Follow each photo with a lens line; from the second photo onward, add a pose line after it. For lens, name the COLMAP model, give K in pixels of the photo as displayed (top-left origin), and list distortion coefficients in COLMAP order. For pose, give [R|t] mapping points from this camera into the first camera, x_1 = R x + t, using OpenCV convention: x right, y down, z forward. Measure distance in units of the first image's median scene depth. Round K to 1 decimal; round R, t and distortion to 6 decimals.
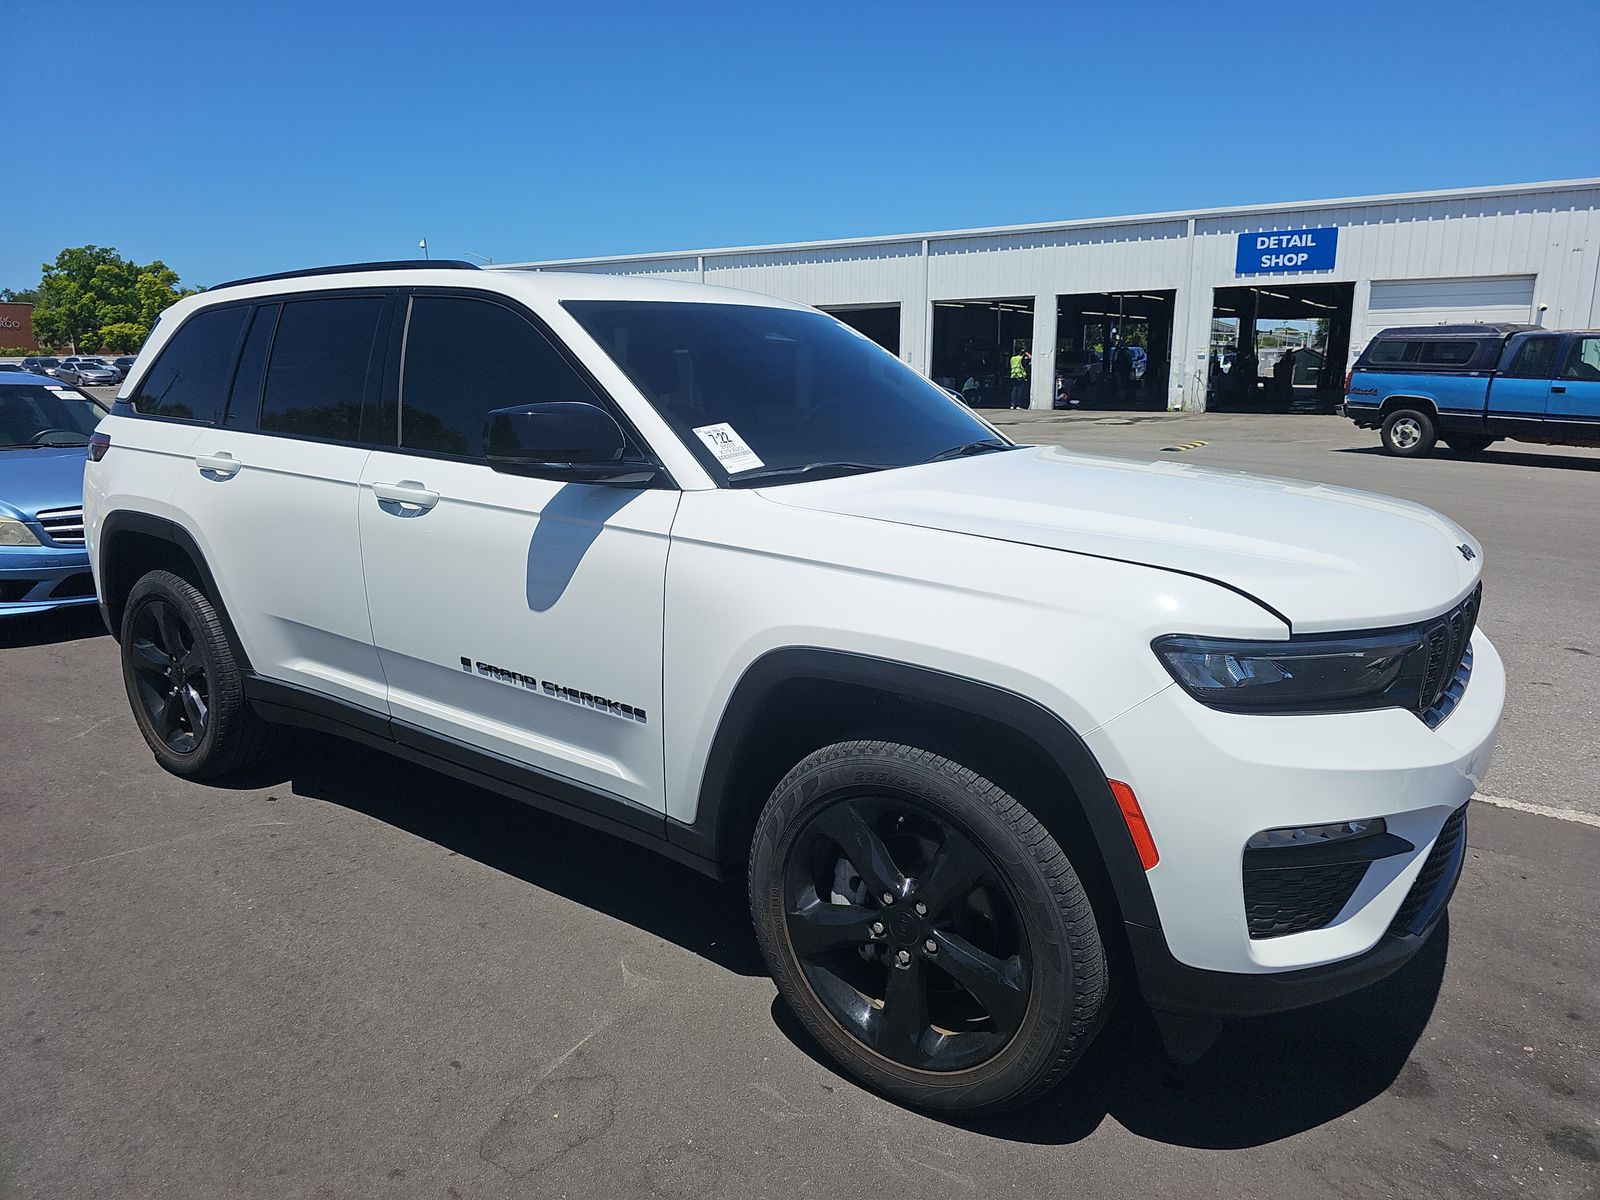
lens RADIAL K [[1075.4, 0, 802.5], [0, 1075.4, 599.6], [0, 0, 1]] dist [0.028132, -0.014719]
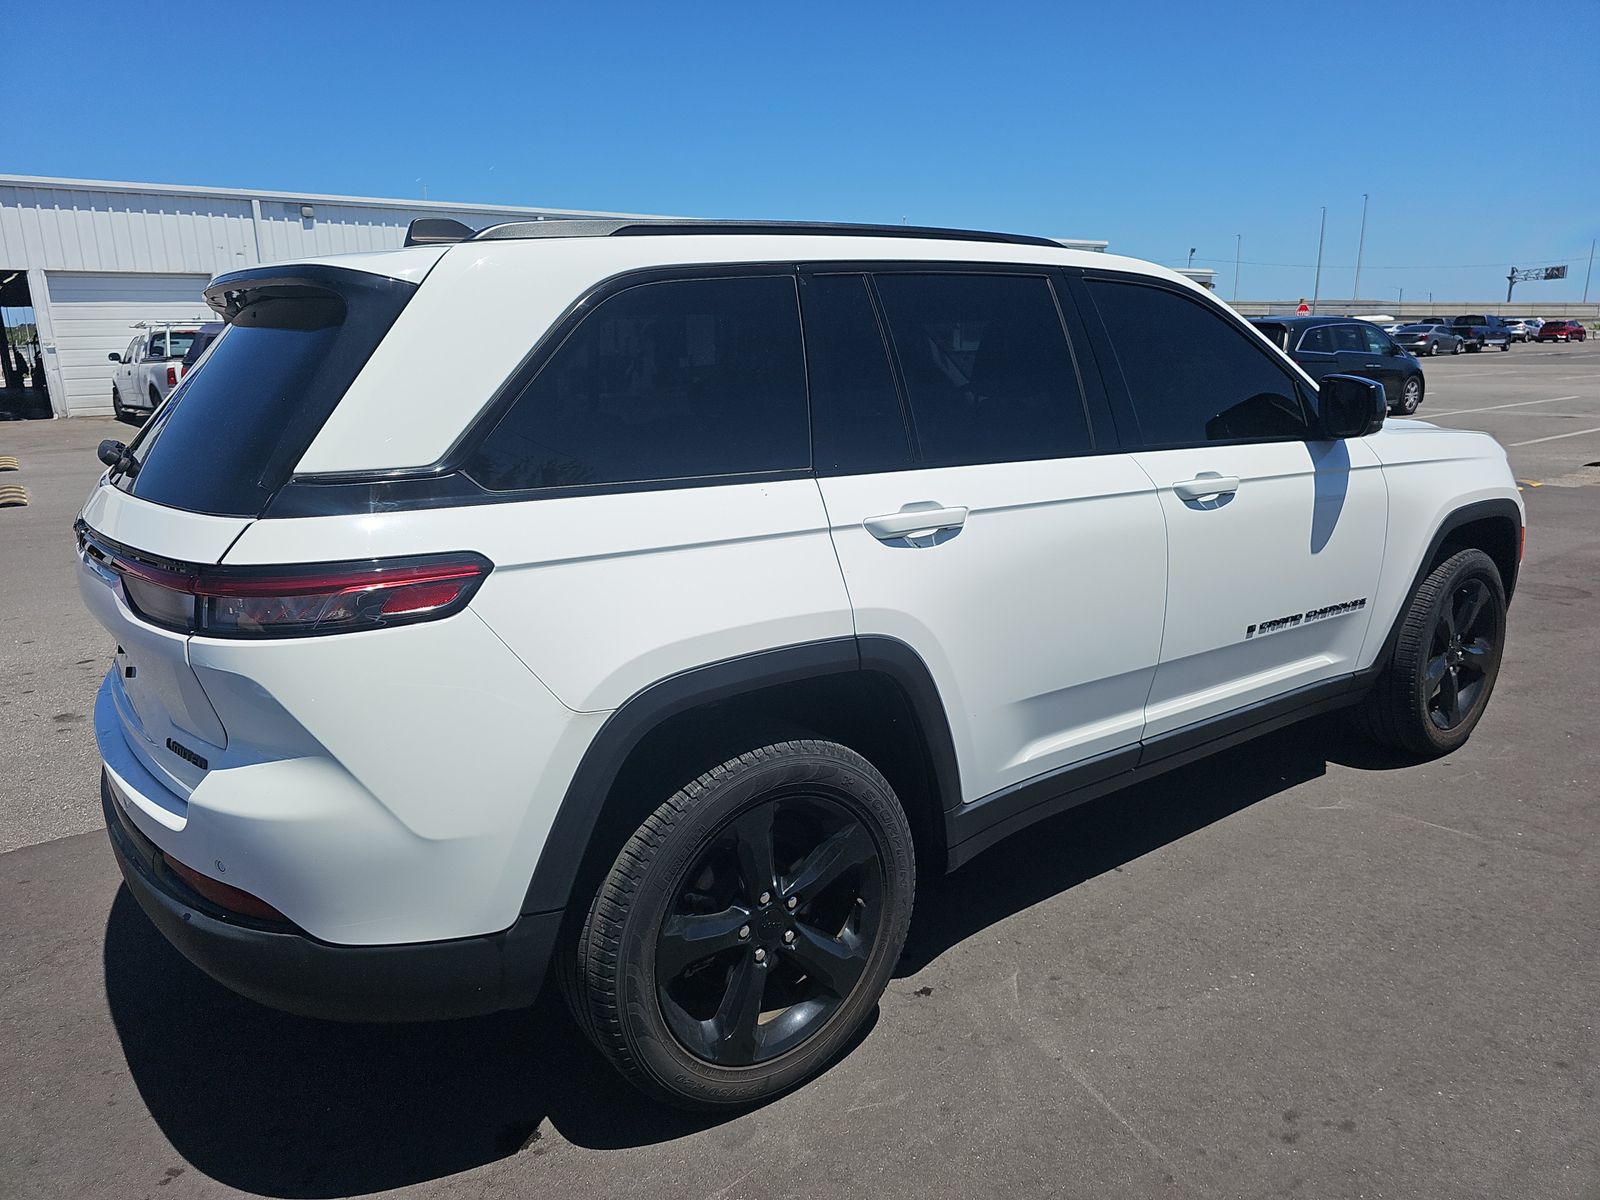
lens RADIAL K [[1075.4, 0, 802.9], [0, 1075.4, 597.2], [0, 0, 1]] dist [0.028132, -0.014719]
pose [[0.294906, -0.222733, 0.929204, -1.250679], [0.221876, 0.961835, 0.160137, -0.213225], [-0.929409, 0.158943, 0.333070, 0.912127]]
